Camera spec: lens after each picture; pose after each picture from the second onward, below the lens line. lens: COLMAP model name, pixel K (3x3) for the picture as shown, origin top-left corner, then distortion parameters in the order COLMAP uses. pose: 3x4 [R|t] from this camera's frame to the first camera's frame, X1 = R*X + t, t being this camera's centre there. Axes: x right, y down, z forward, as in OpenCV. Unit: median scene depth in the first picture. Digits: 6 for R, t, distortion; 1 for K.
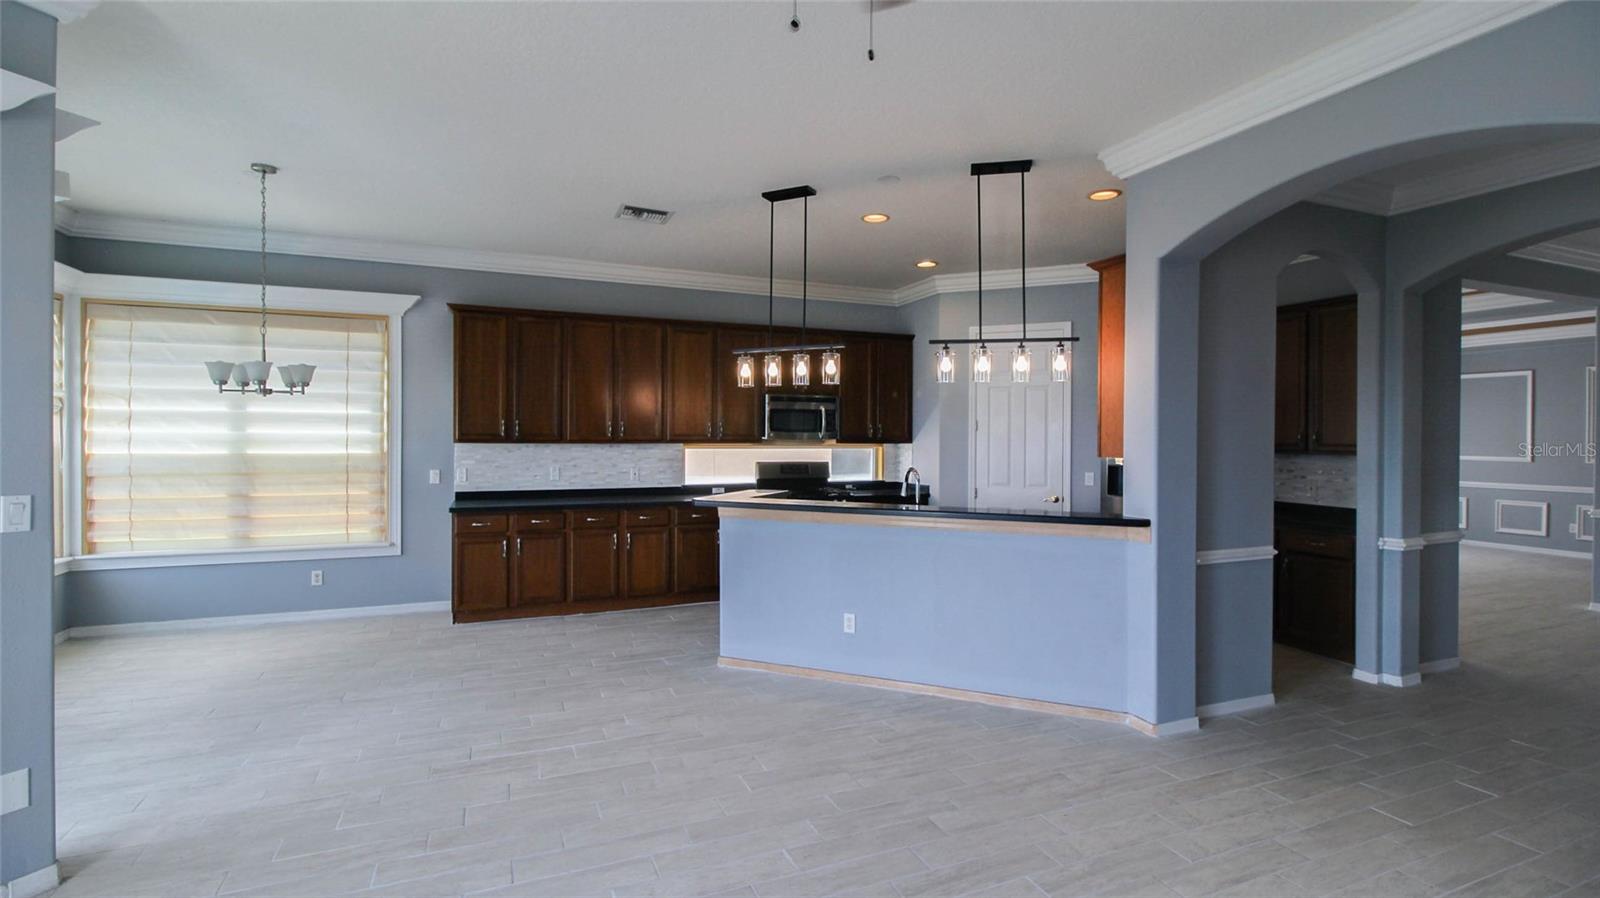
lens RADIAL K [[733.7, 0, 803.5], [0, 733.7, 440.8], [0, 0, 1]] dist [0.019620, -0.014324]
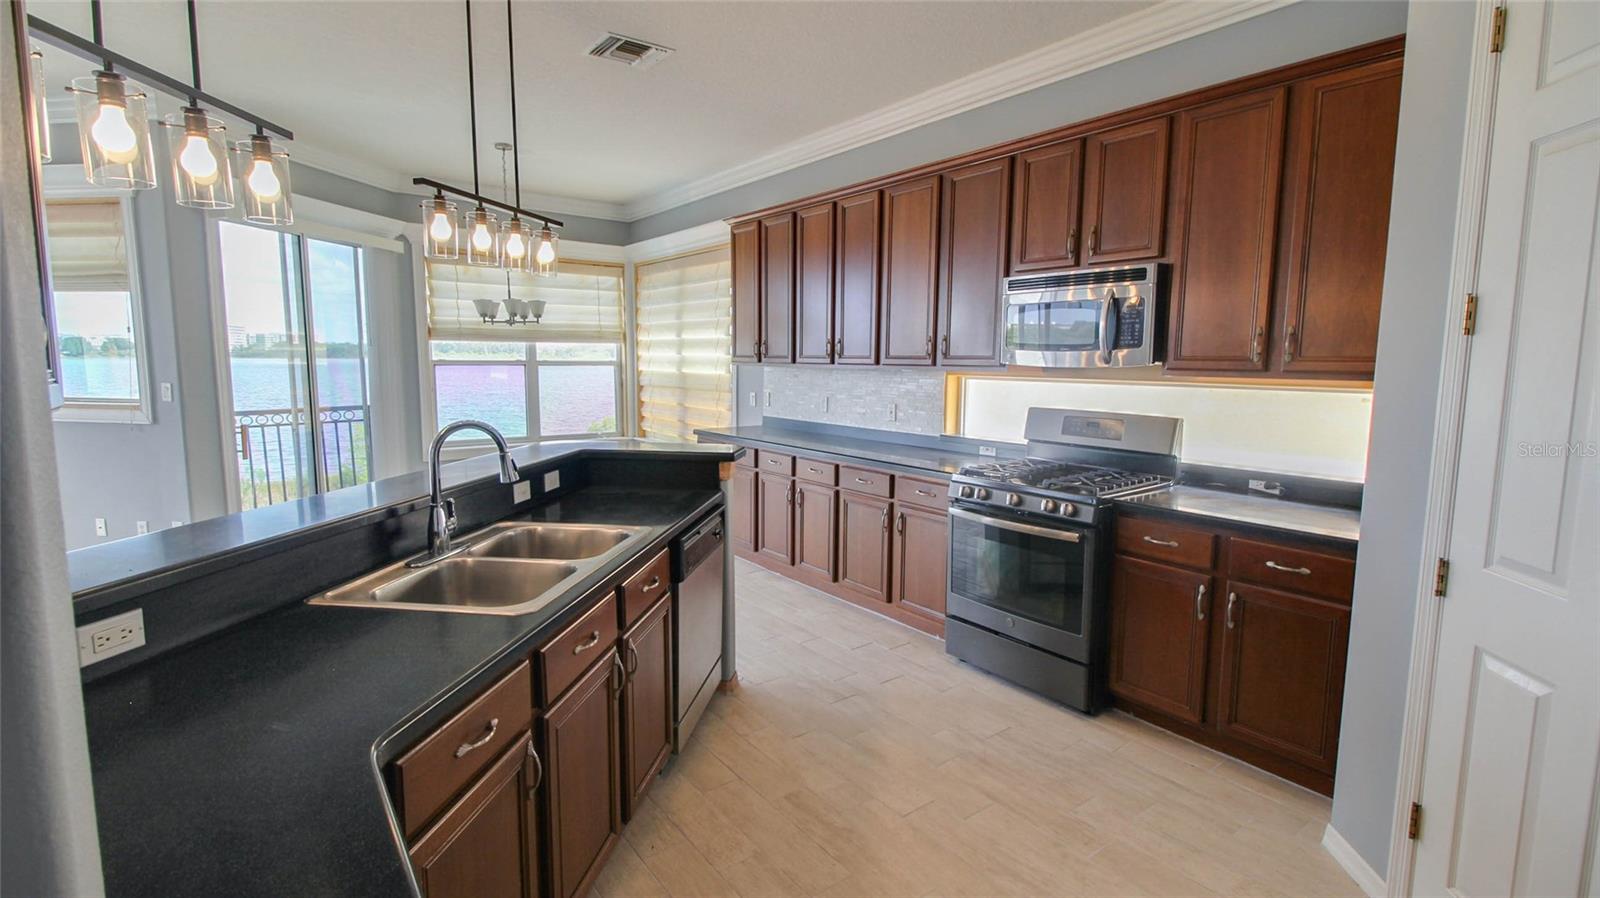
lens RADIAL K [[733.7, 0, 803.5], [0, 733.7, 440.8], [0, 0, 1]] dist [0.019620, -0.014324]
pose [[0.252521, 0.104771, -0.961902, 0.570533], [-0.014156, 0.994414, 0.104595, -0.000565], [0.967488, -0.012796, 0.252594, 0.969677]]
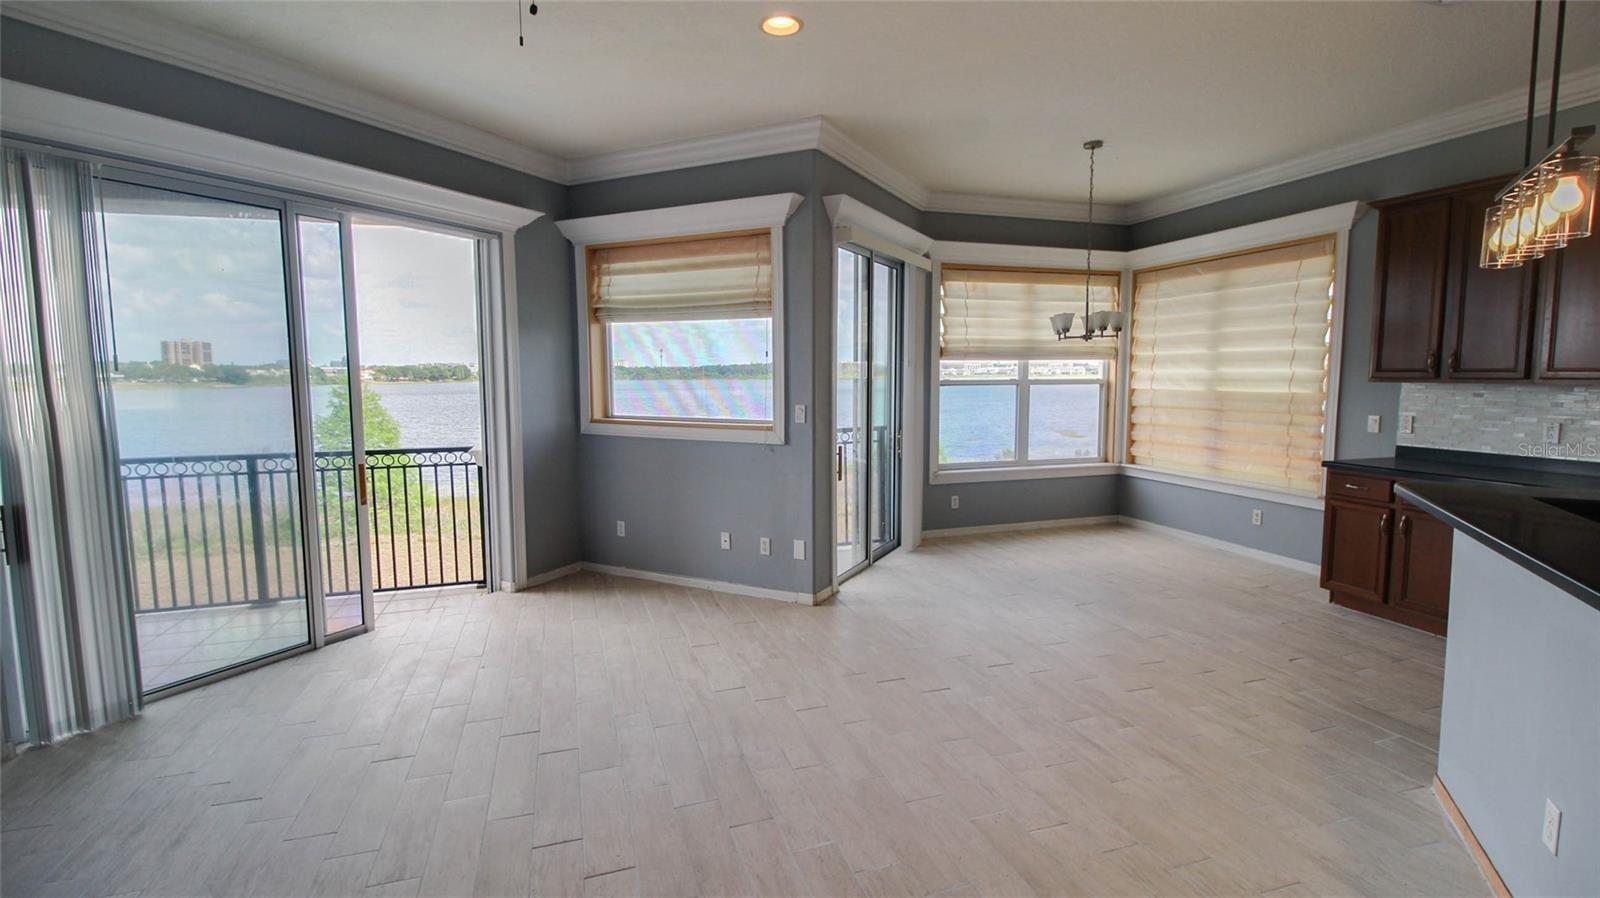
lens RADIAL K [[734.3, 0, 808.1], [0, 734.3, 445.1], [0, 0, 1]] dist [0.018614, 0.000216]
pose [[-0.077827, 0.089792, -0.992915, 0.420066], [-0.004610, 0.995893, 0.090423, 0.000988], [0.996956, 0.011615, -0.077094, 0.532804]]
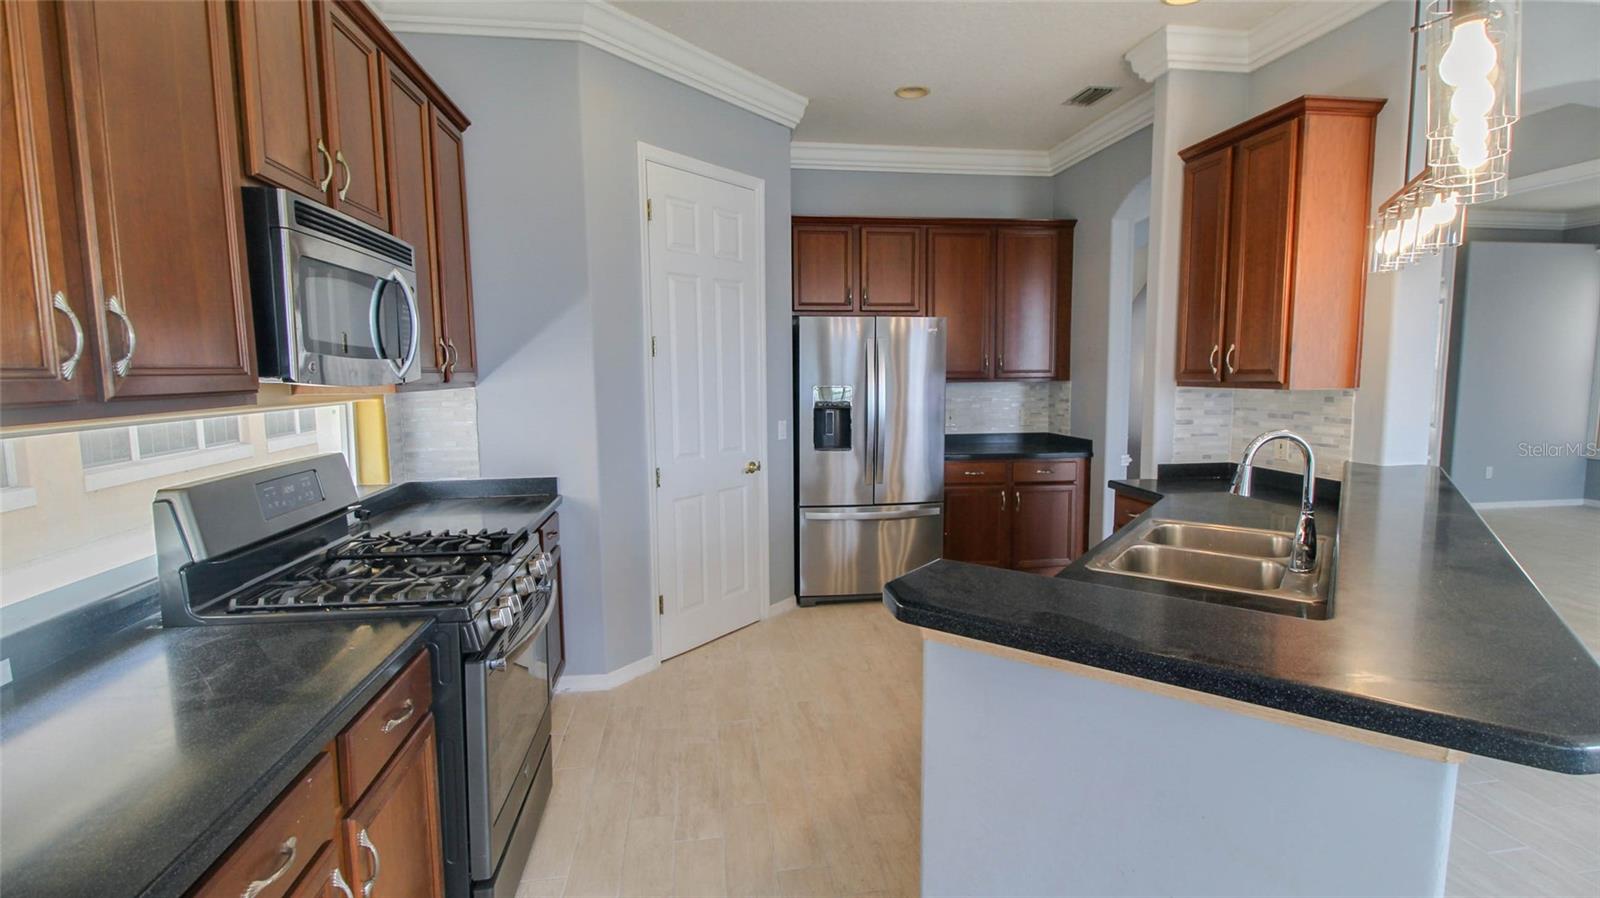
lens RADIAL K [[733.7, 0, 803.5], [0, 733.7, 440.8], [0, 0, 1]] dist [0.019620, -0.014324]
pose [[0.244637, -0.103441, 0.964081, -0.321001], [0.019777, 0.994619, 0.101699, -0.007321], [-0.969413, -0.005813, 0.245366, 1.045521]]
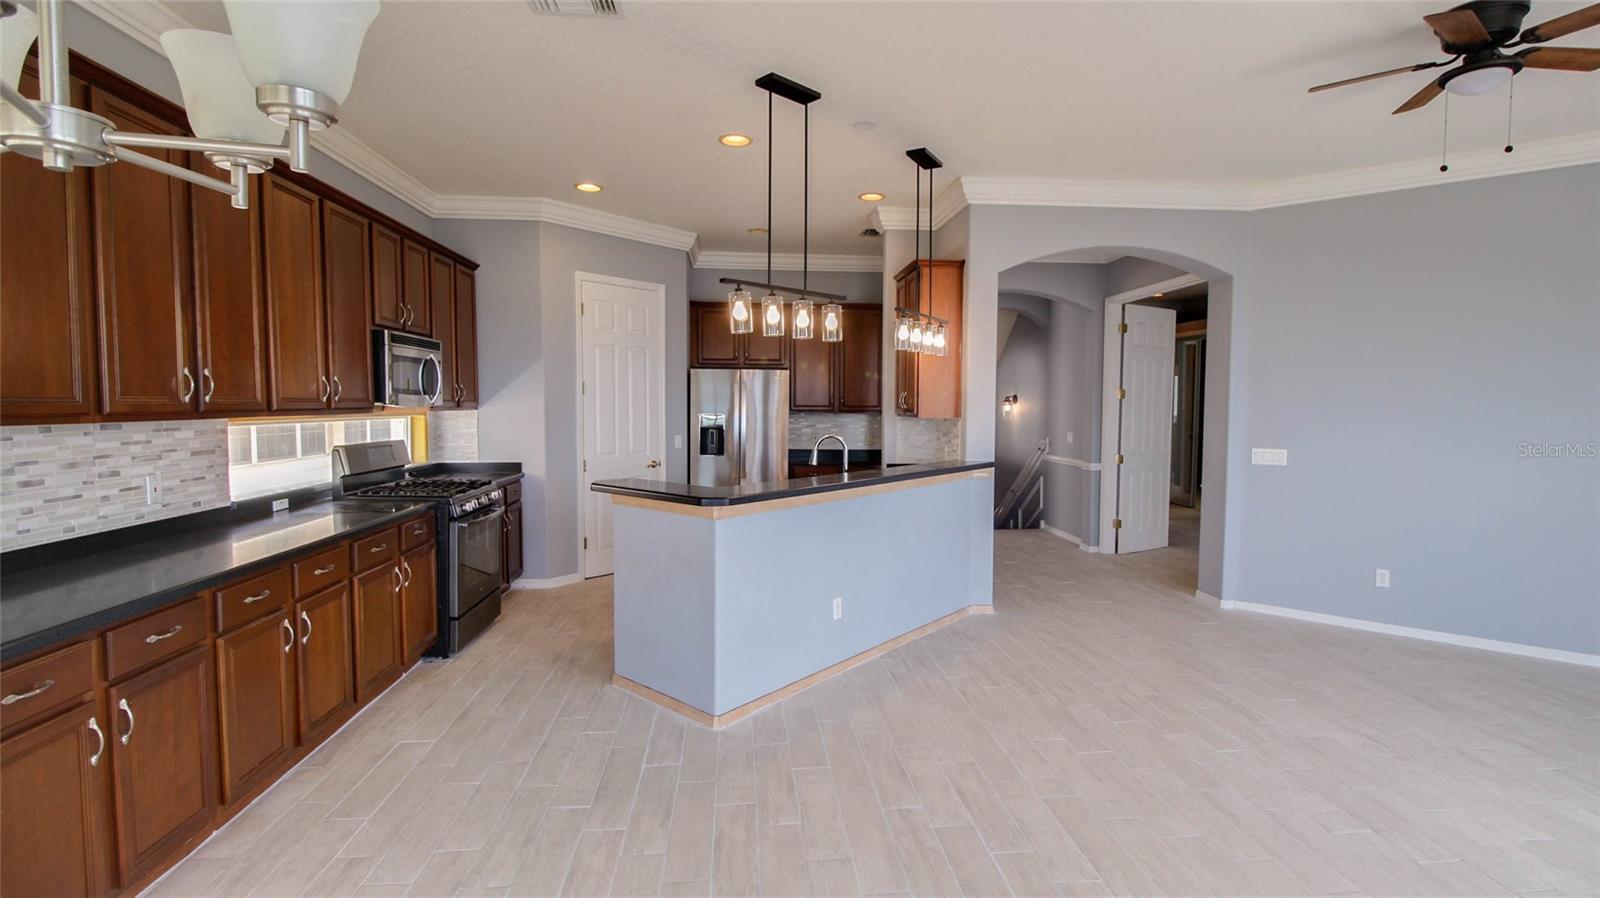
lens RADIAL K [[733.7, 0, 803.5], [0, 733.7, 440.8], [0, 0, 1]] dist [0.019620, -0.014324]
pose [[0.303646, -0.054739, 0.951211, -0.690772], [0.005267, 0.998429, 0.055775, -0.007417], [-0.952770, -0.011926, 0.303458, 0.663675]]
